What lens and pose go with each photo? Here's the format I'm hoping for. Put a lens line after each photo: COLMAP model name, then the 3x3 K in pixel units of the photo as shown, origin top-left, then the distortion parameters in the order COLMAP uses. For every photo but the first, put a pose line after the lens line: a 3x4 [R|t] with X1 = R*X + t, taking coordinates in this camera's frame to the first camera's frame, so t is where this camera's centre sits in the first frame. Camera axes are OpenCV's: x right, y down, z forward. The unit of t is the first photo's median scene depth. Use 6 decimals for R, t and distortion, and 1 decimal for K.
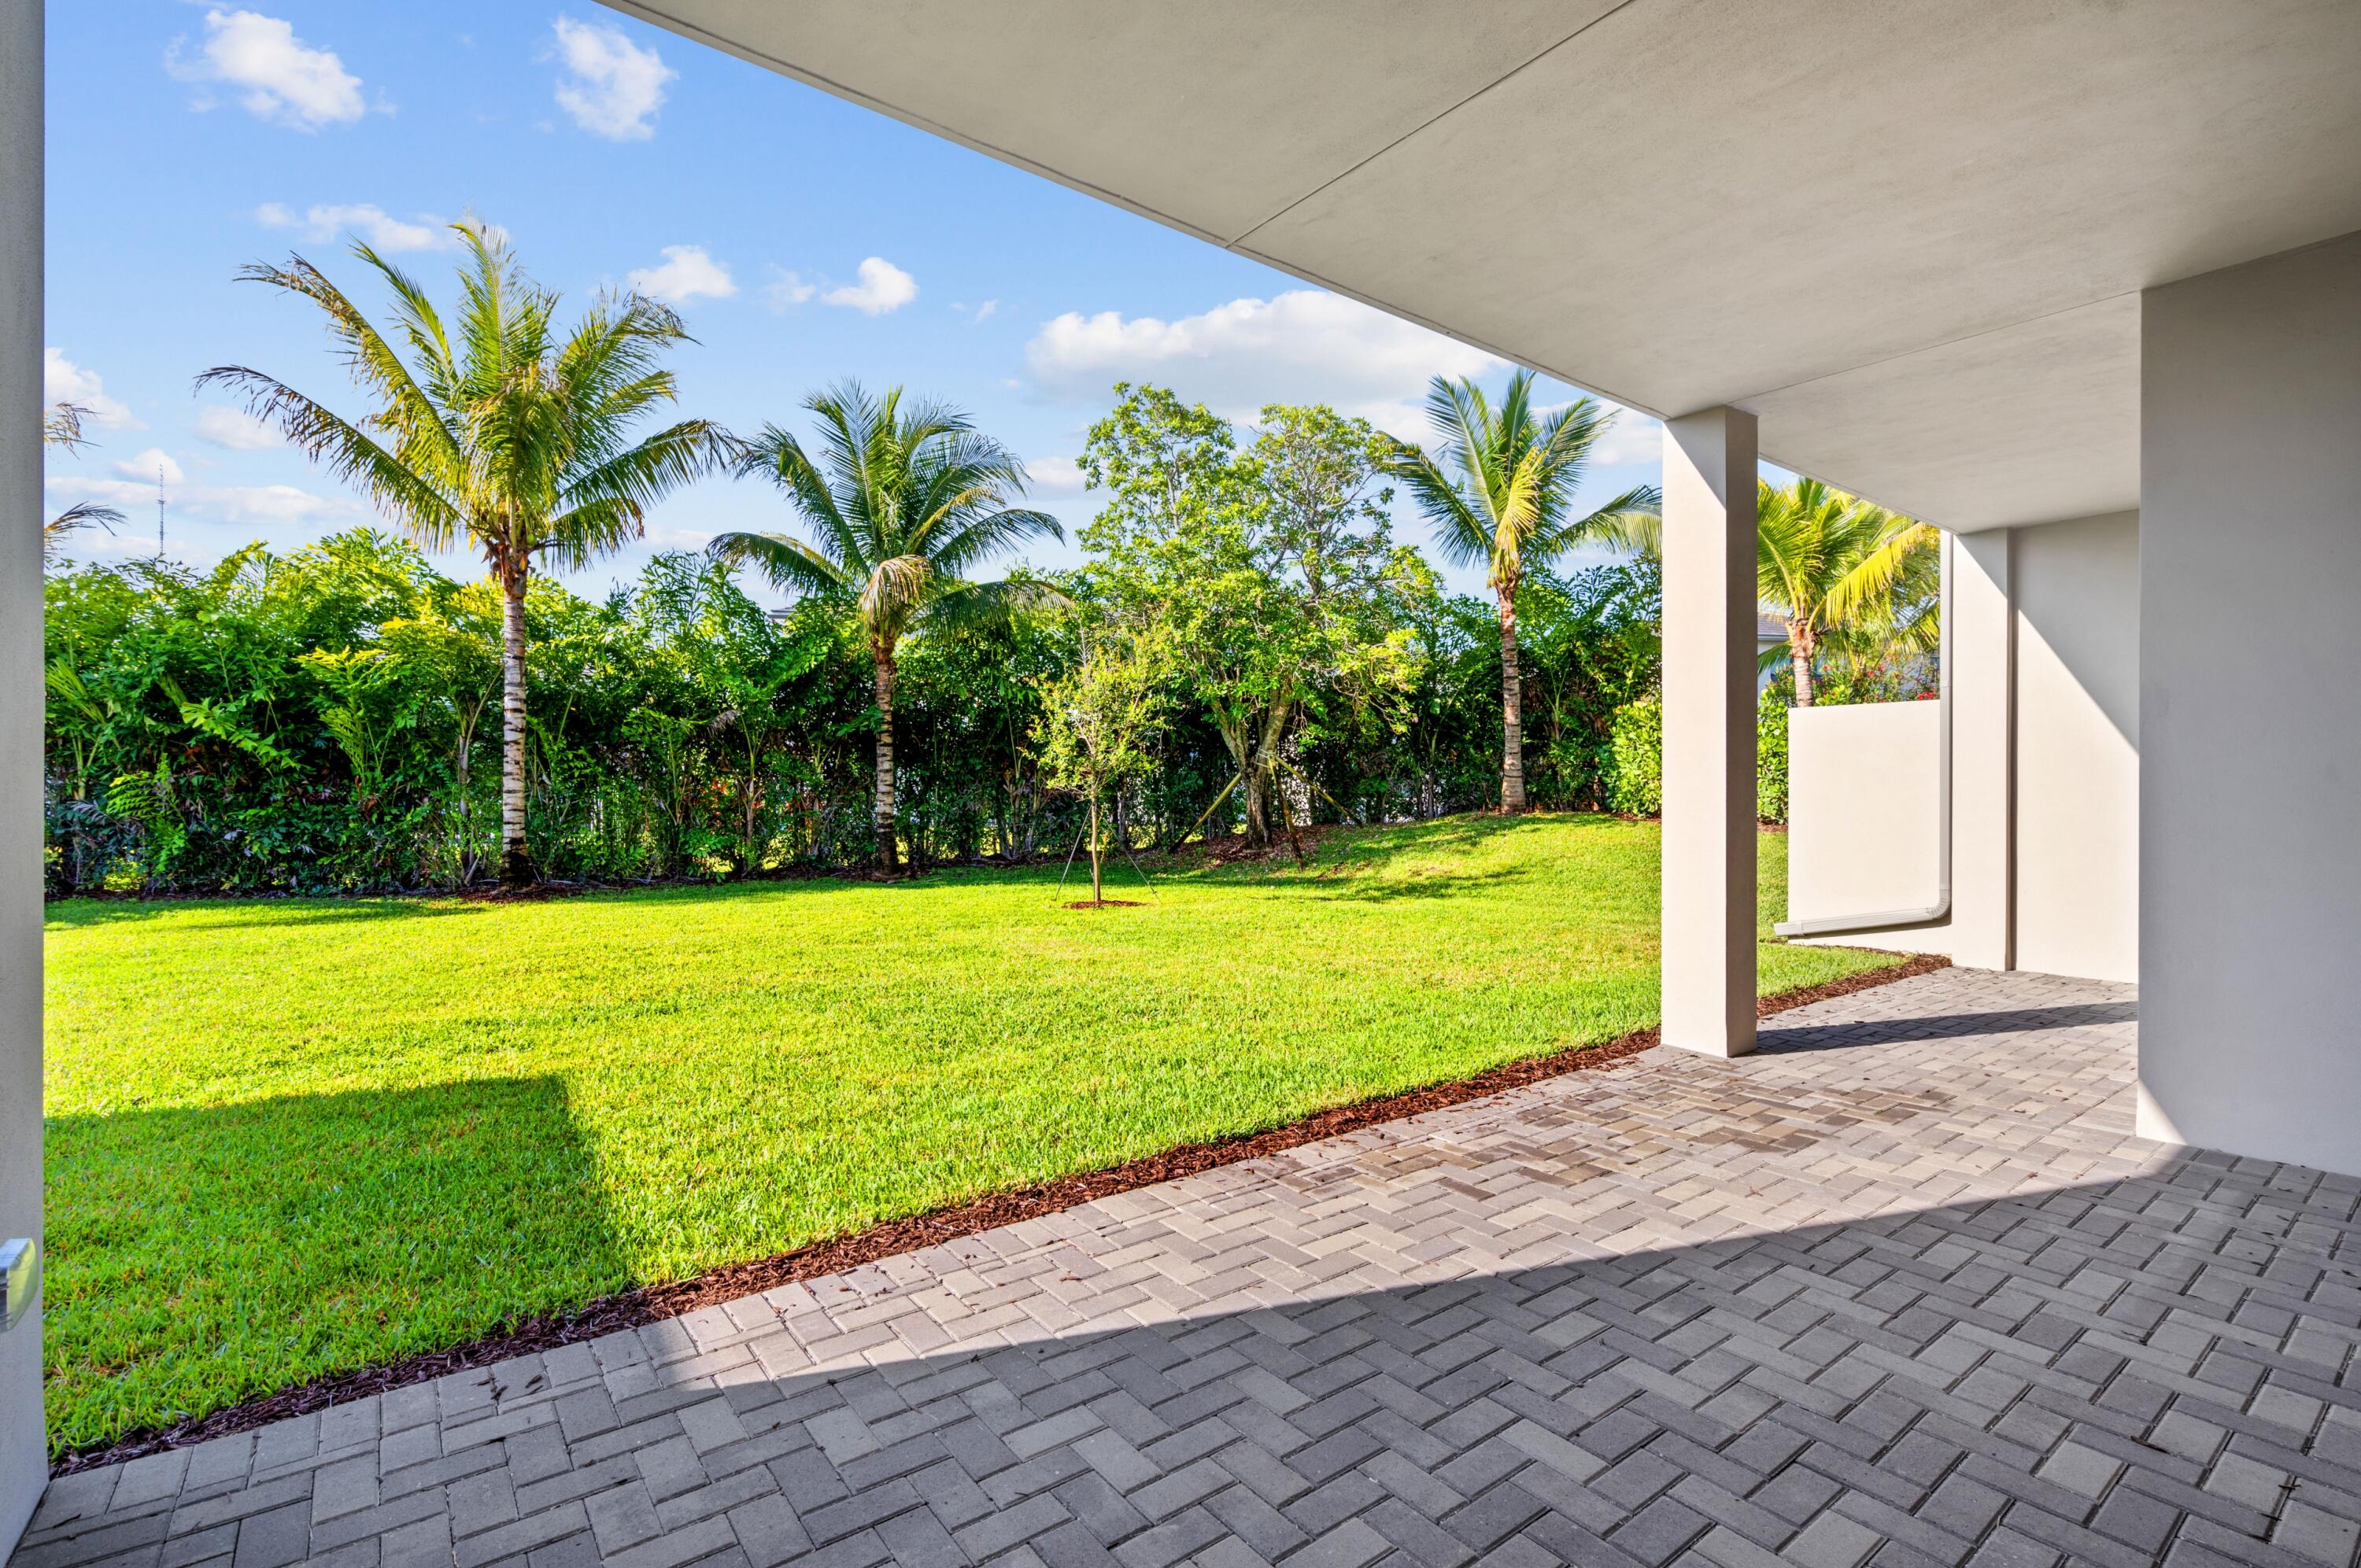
lens RADIAL K [[1076.9, 0, 1171.8], [0, 1076.9, 788.1], [0, 0, 1]] dist [-0.005049, 0.001138]
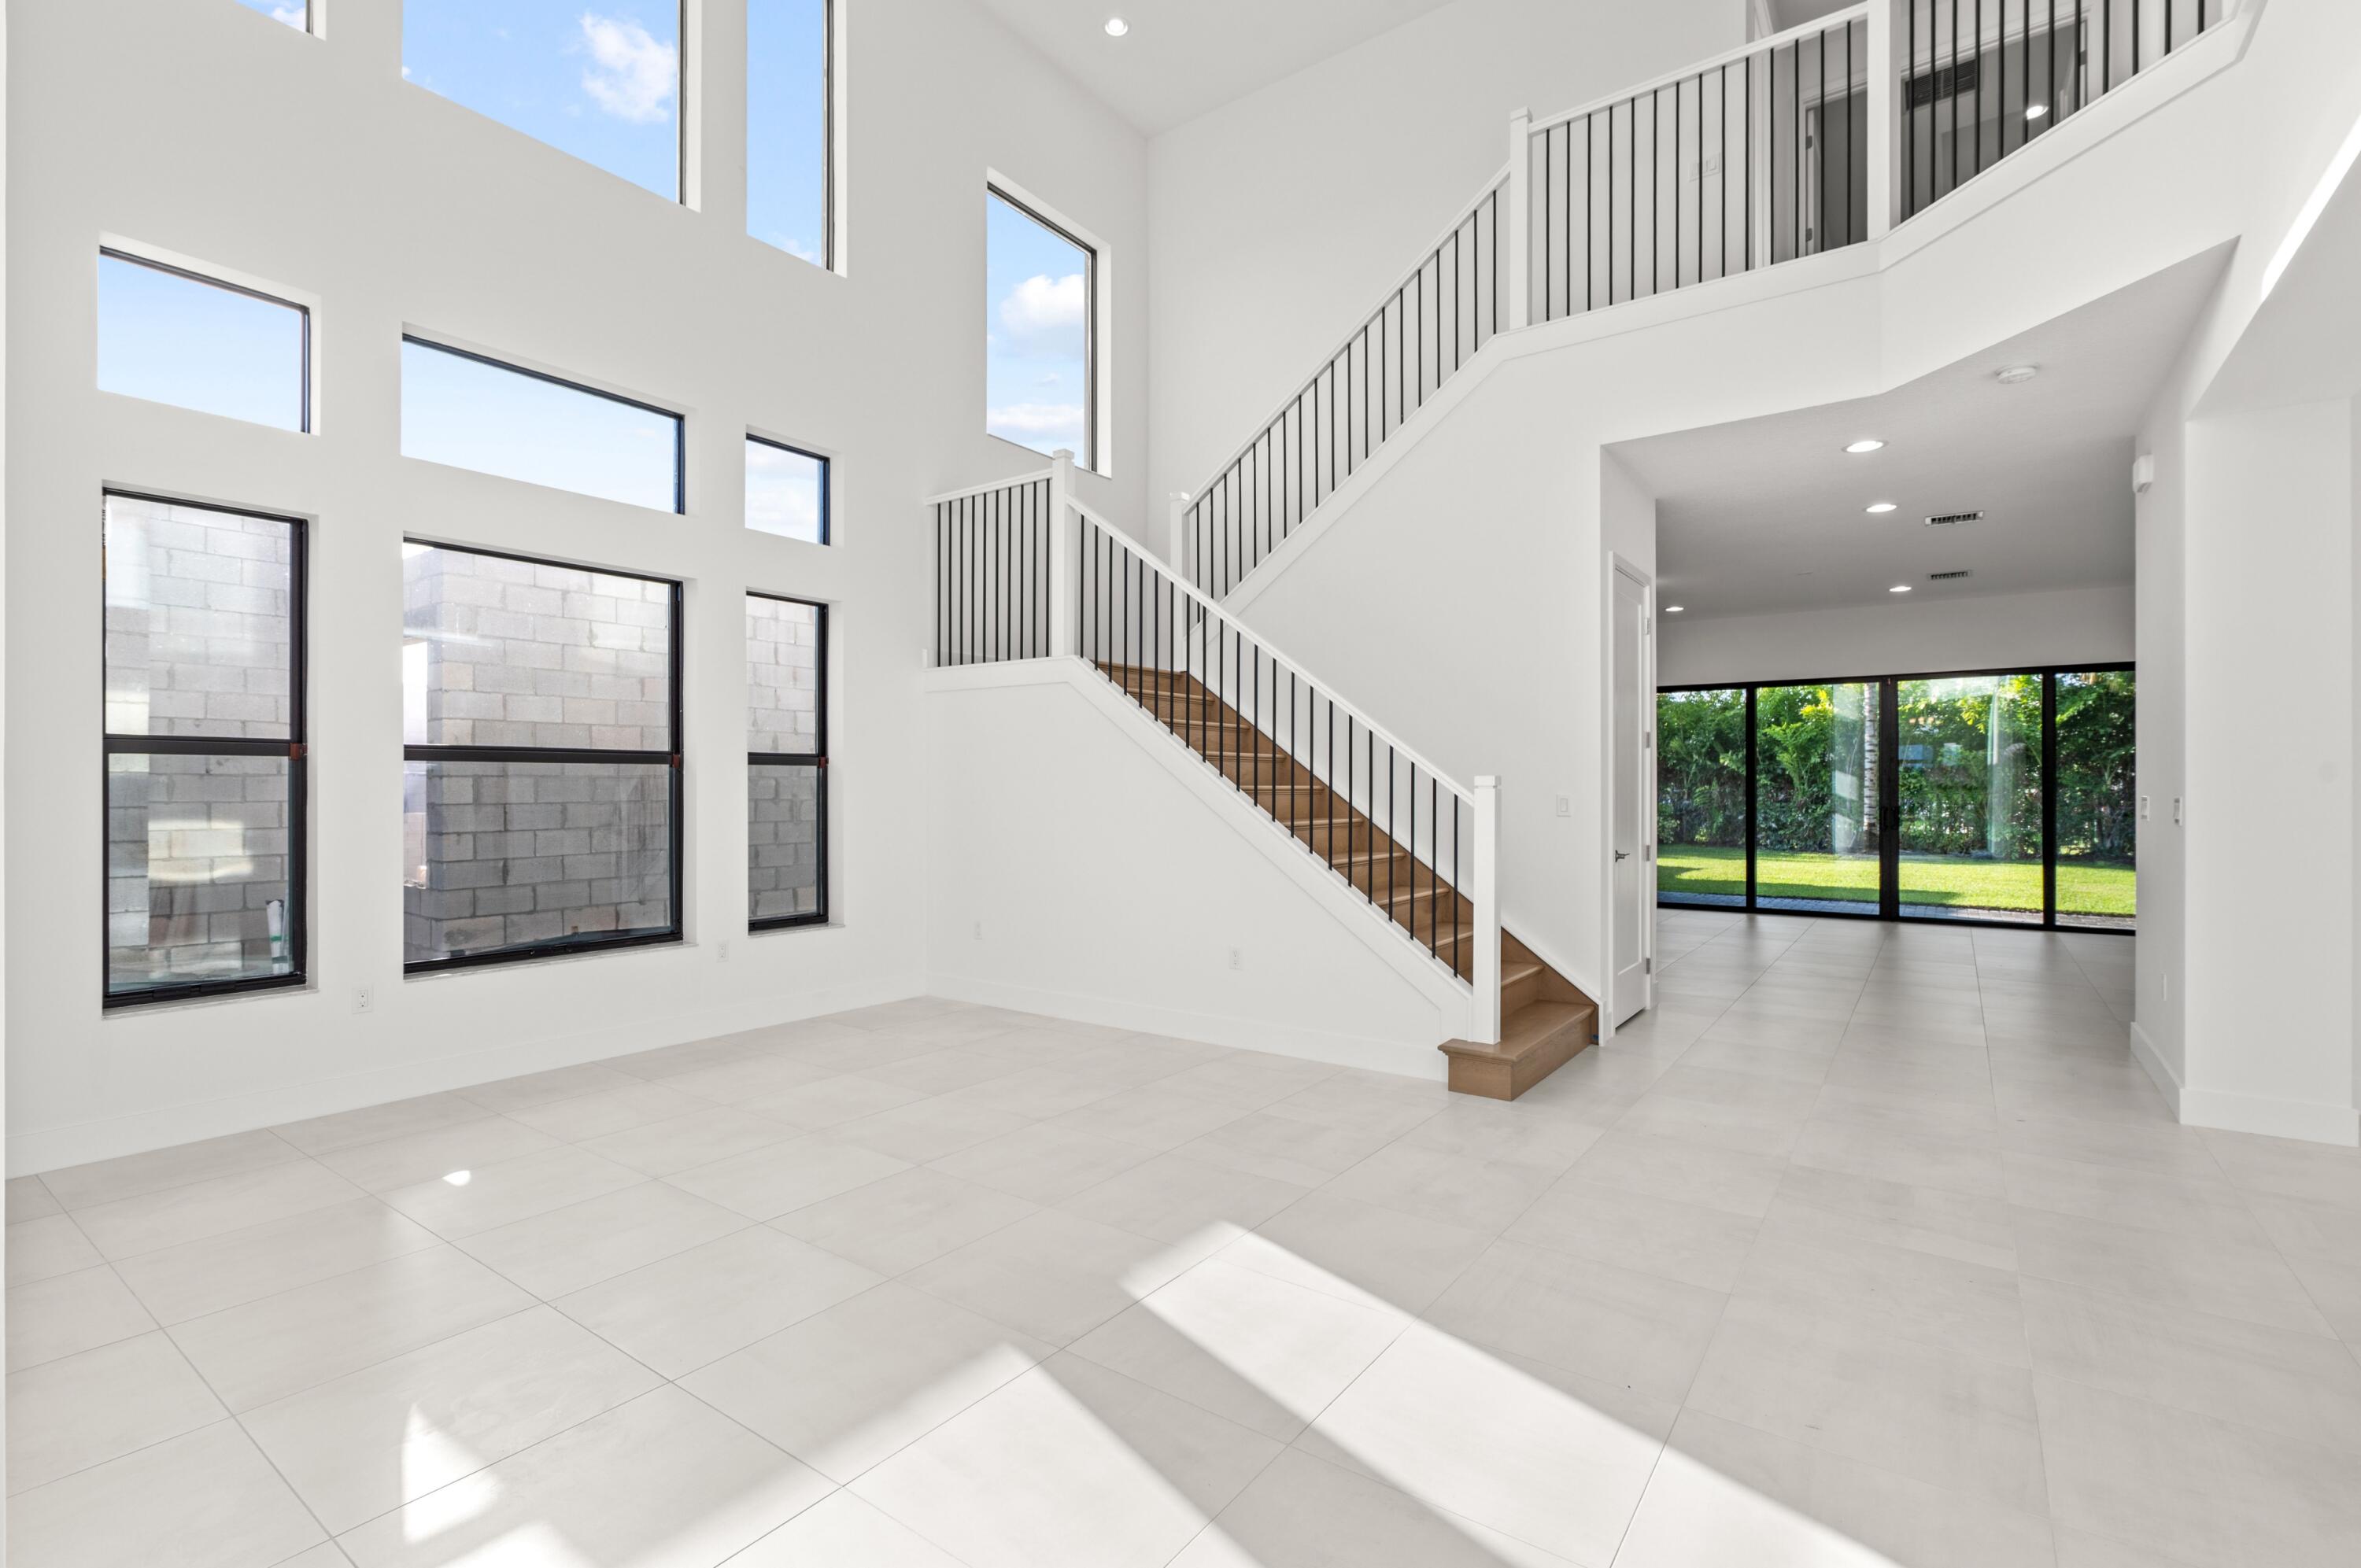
lens RADIAL K [[1076.9, 0, 1178.6], [0, 1076.9, 779.0], [0, 0, 1]] dist [-0.005049, 0.001138]
pose [[0.296264, -0.009465, -0.955059, 0.746916], [-0.002467, 0.999940, -0.010675, -0.004037], [0.955103, 0.005518, 0.296223, -0.614839]]
